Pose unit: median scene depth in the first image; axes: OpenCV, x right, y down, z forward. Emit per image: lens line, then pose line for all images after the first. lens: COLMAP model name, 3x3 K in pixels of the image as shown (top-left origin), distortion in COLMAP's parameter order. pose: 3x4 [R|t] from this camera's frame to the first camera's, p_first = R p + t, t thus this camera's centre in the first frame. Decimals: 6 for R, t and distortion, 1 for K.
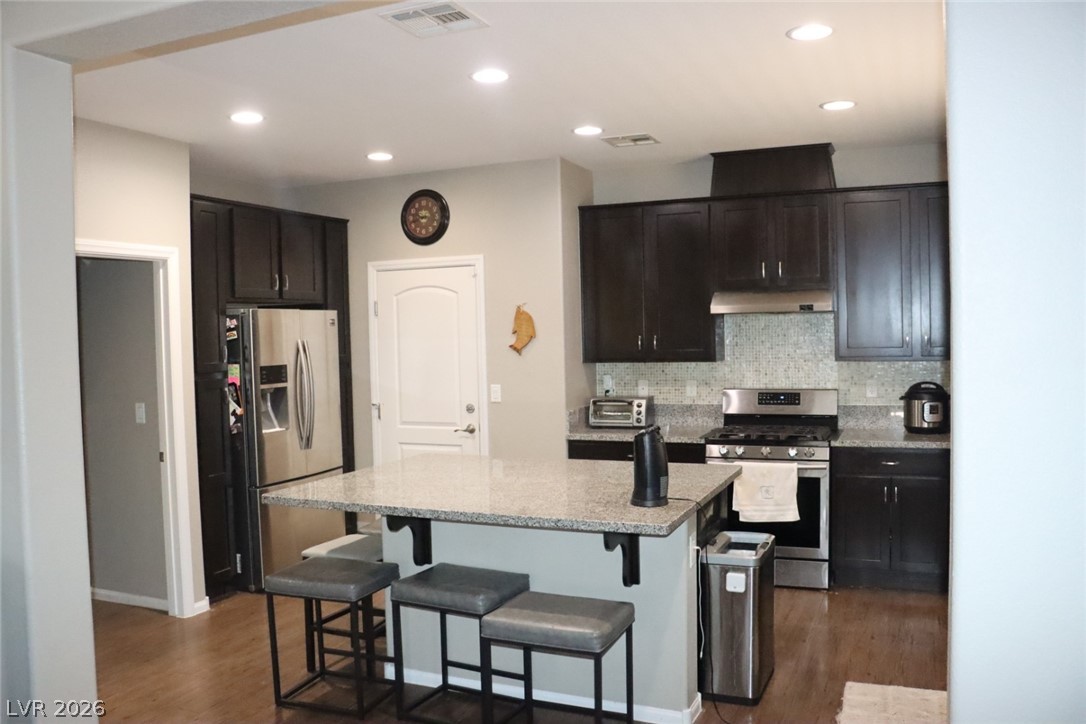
lens RADIAL K [[908.9, 0, 536.5], [0, 908.9, 353.4], [0, 0, 1]] dist [-0.165841, 0.154844]
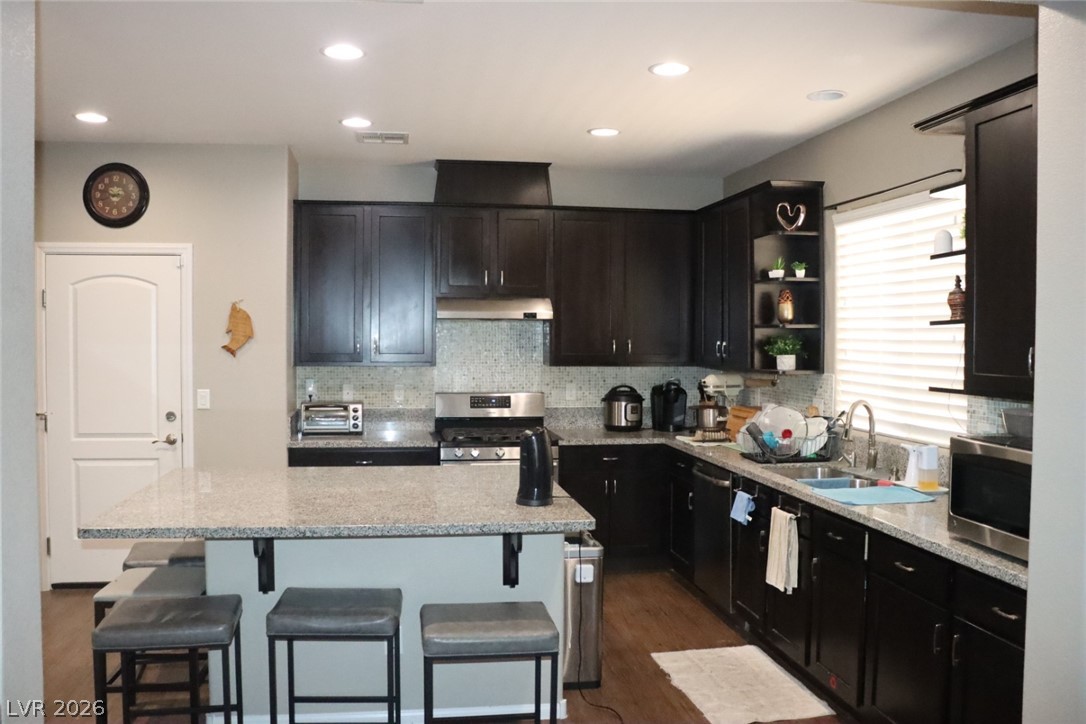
lens RADIAL K [[908.9, 0, 536.5], [0, 908.9, 353.4], [0, 0, 1]] dist [-0.165841, 0.154844]
pose [[0.841698, 0.015086, 0.539739, -0.254246], [-0.010334, 0.999877, -0.011832, 0.006128], [-0.539850, 0.004381, 0.841750, 0.085204]]
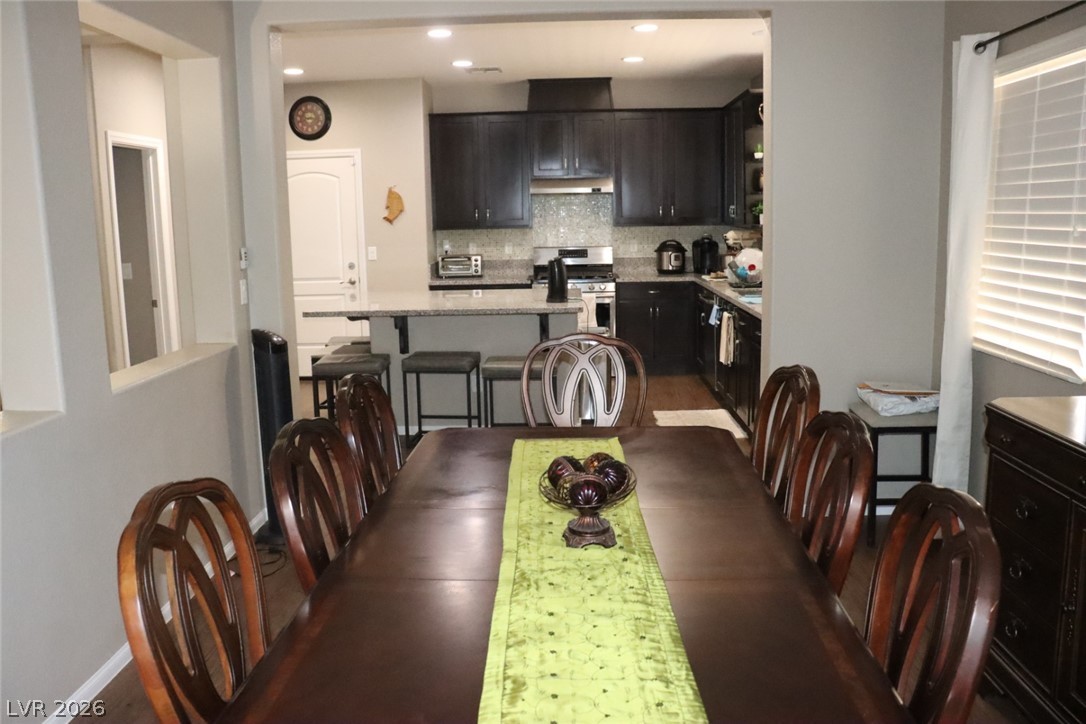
lens RADIAL K [[918.2, 0, 543.0], [0, 918.2, 362.0], [0, 0, 1]] dist [-0.200715, 0.288669]
pose [[0.929172, -0.056289, 0.365337, -0.323594], [0.009193, 0.991551, 0.129391, 0.032578], [-0.369534, -0.116868, 0.921839, -0.361310]]
